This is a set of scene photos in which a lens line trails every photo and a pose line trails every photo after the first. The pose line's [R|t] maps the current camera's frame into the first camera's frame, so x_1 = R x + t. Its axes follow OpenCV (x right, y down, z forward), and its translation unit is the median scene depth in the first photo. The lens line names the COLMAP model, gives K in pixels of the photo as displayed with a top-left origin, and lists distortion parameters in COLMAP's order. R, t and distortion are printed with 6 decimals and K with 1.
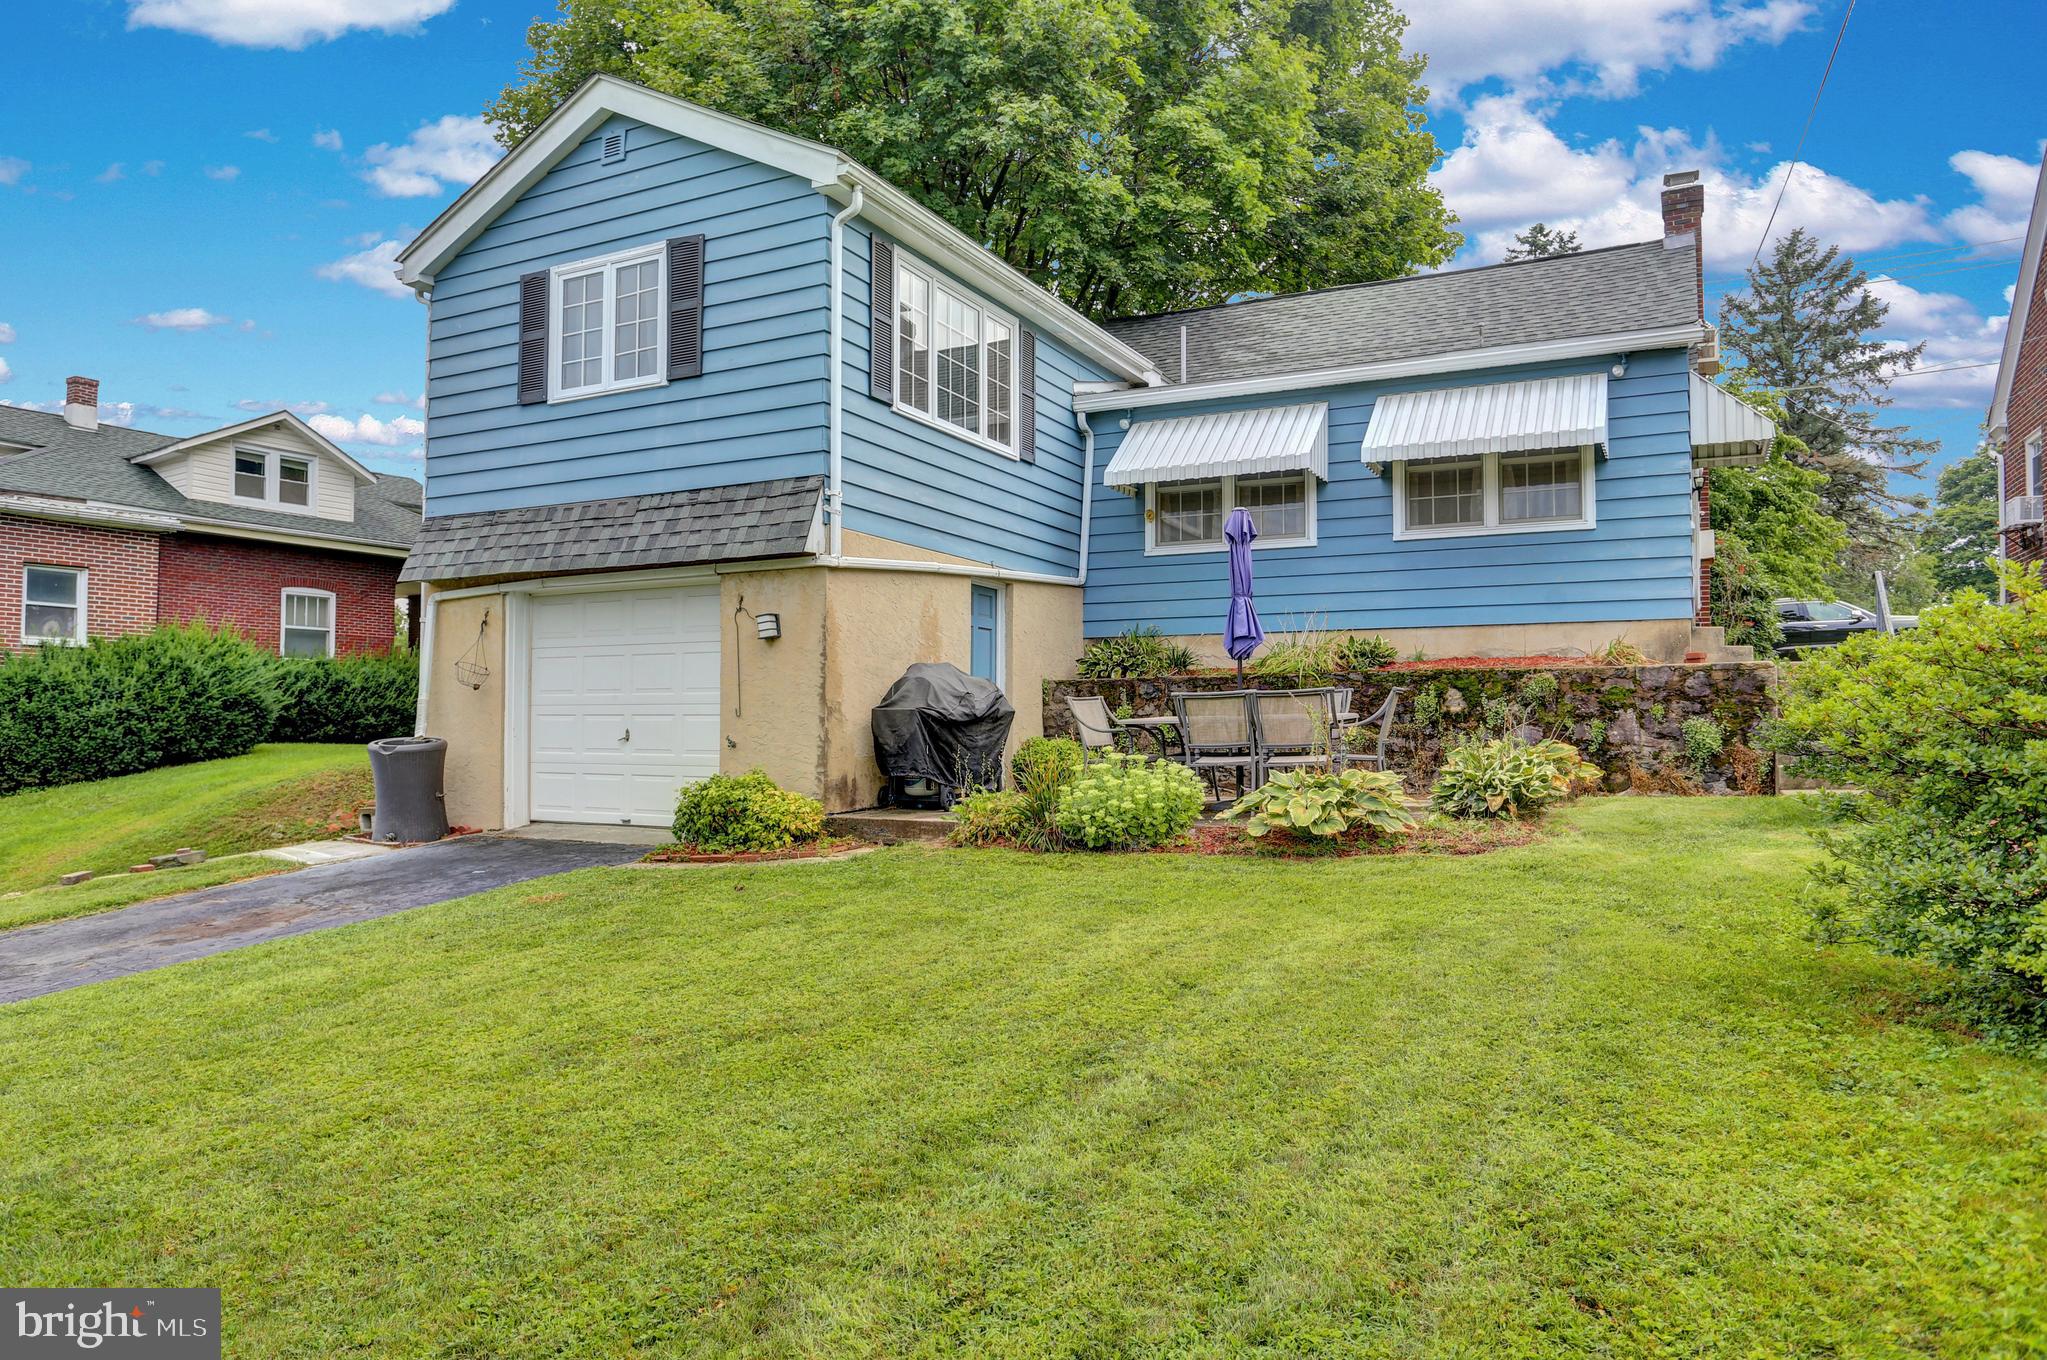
lens RADIAL K [[1350.5, 0, 1026.7], [0, 1350.5, 710.9], [0, 0, 1]] dist [-0.007788, -0.001831]
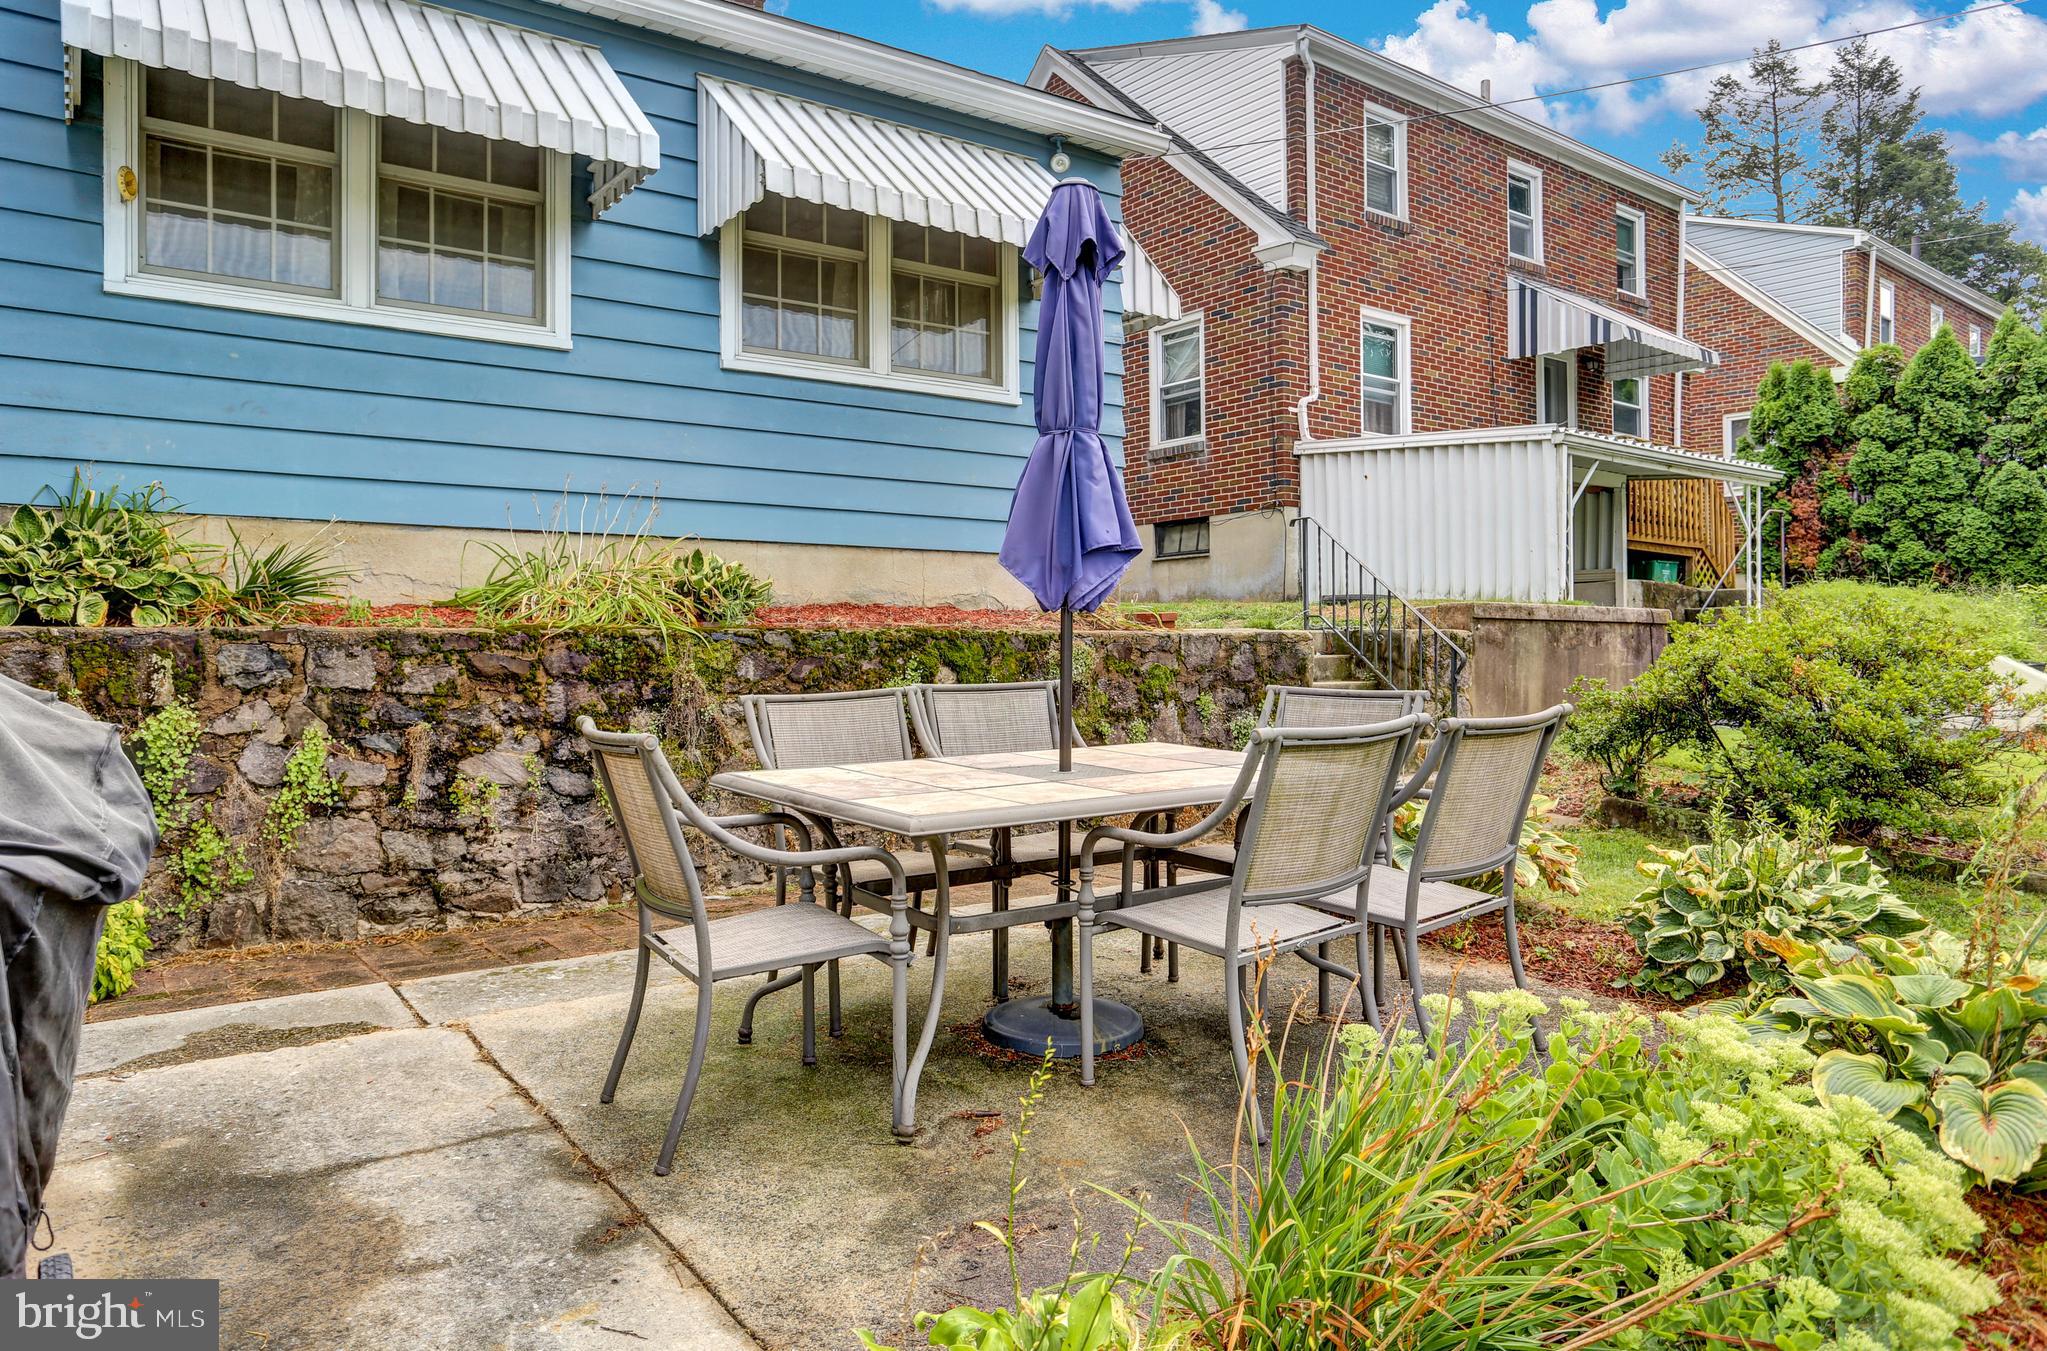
lens RADIAL K [[1369.6, 0, 1023.5], [0, 1369.6, 675.5], [0, 0, 1]] dist [-0.026596, 0.003619]
pose [[0.481037, -0.013138, 0.876602, -0.144814], [-0.012499, 0.999683, 0.021841, -0.026277], [-0.876611, -0.021464, 0.480720, 0.748468]]
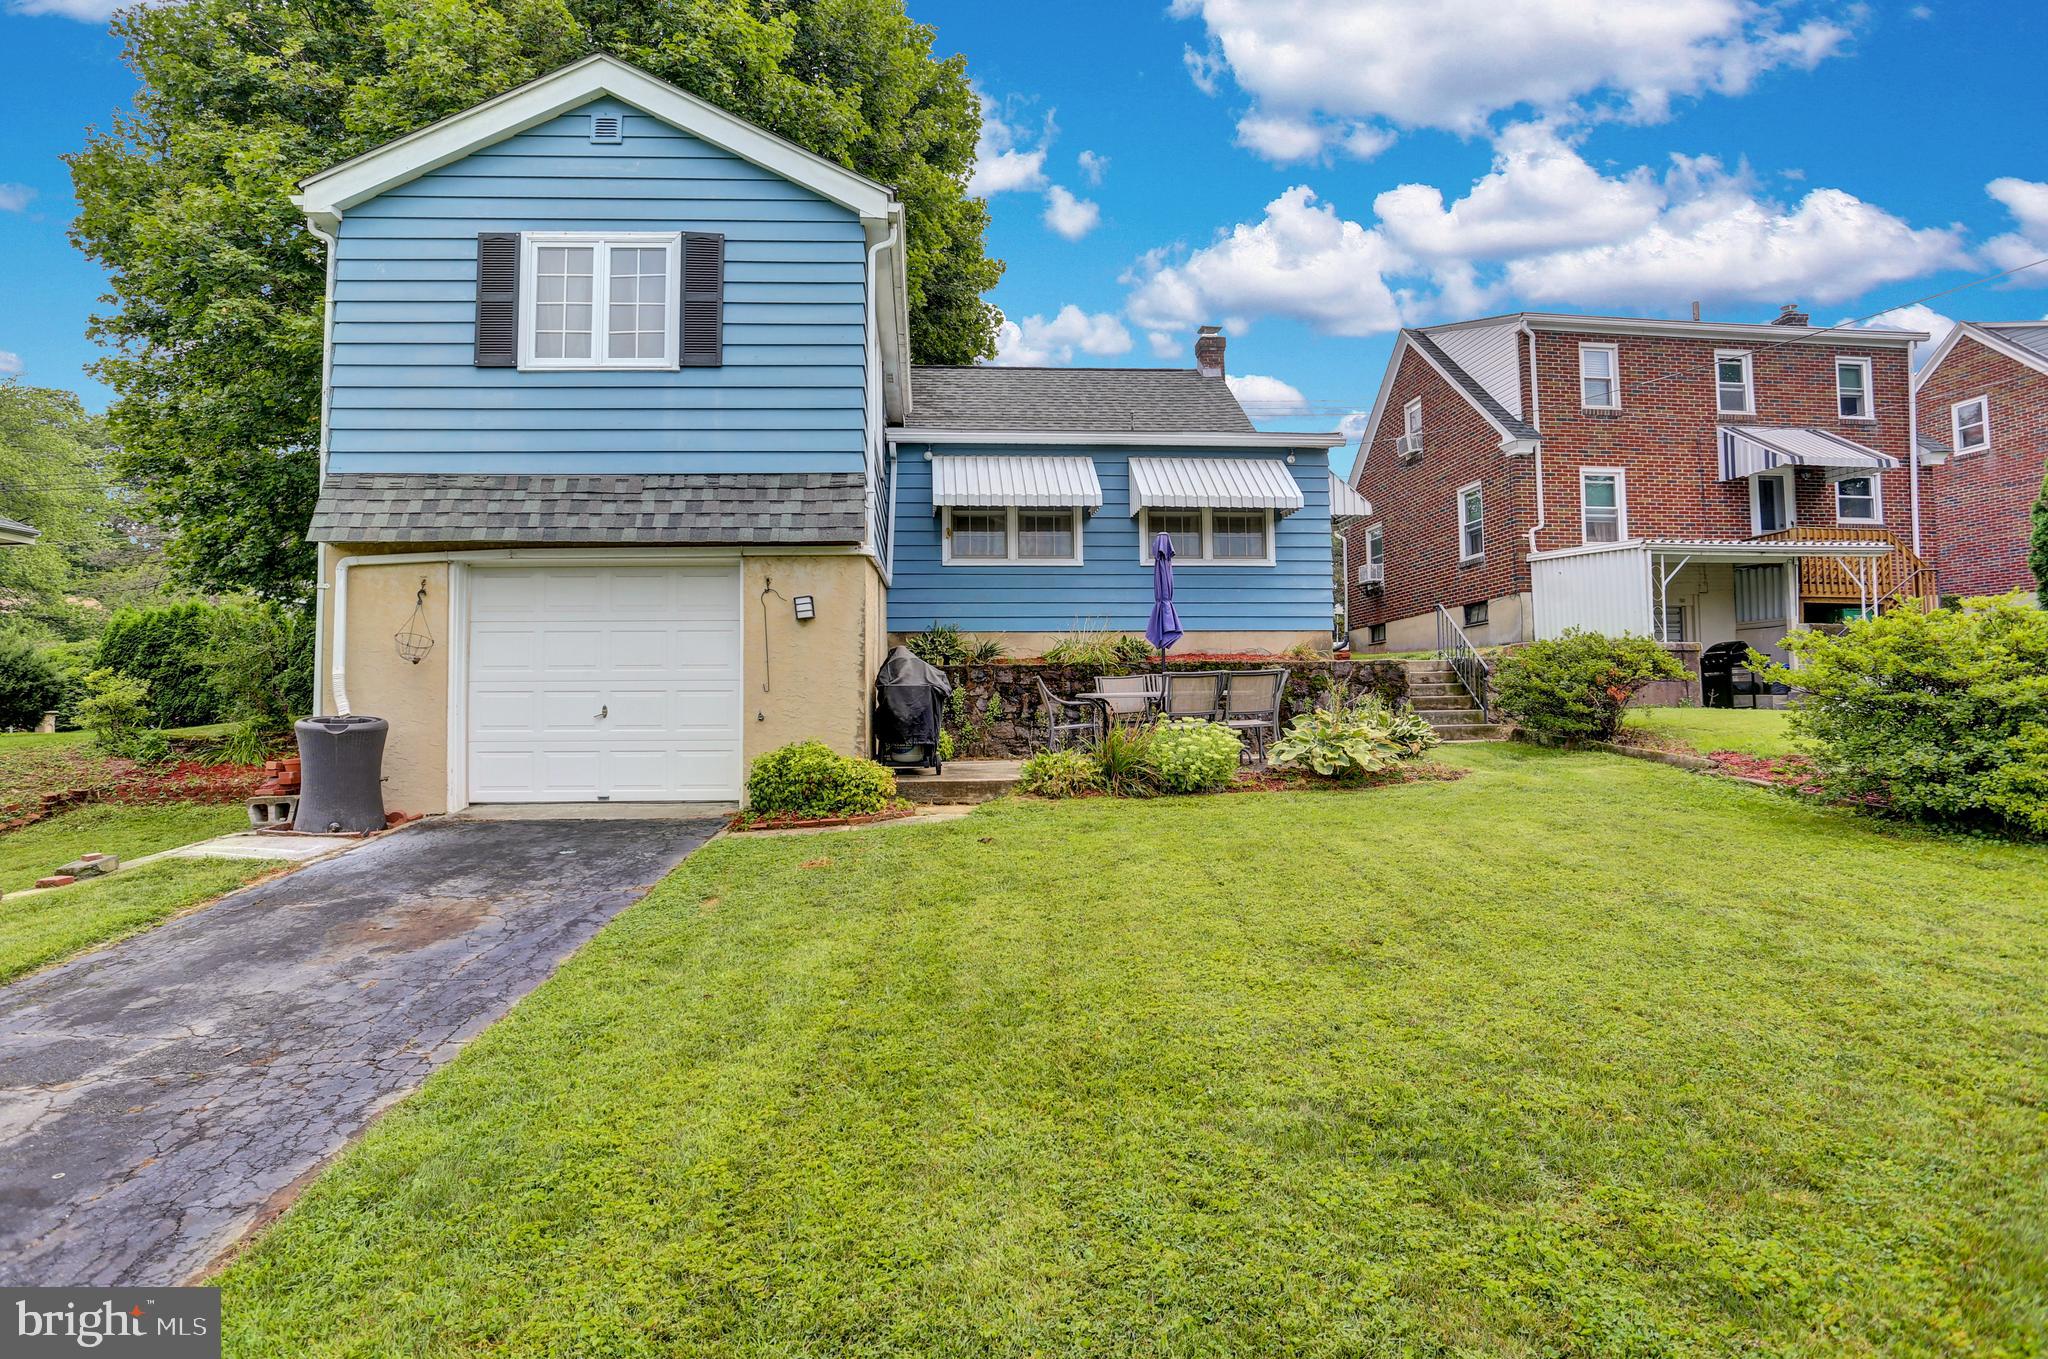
lens RADIAL K [[1109.2, 0, 1024.0], [0, 1109.2, 679.5], [0, 0, 1]] dist [-0.024357, 0.000538]
pose [[0.853482, 0.010140, 0.521023, -0.458257], [0.003269, 0.999687, -0.024811, 0.015596], [-0.521112, 0.022879, 0.853182, 0.142142]]
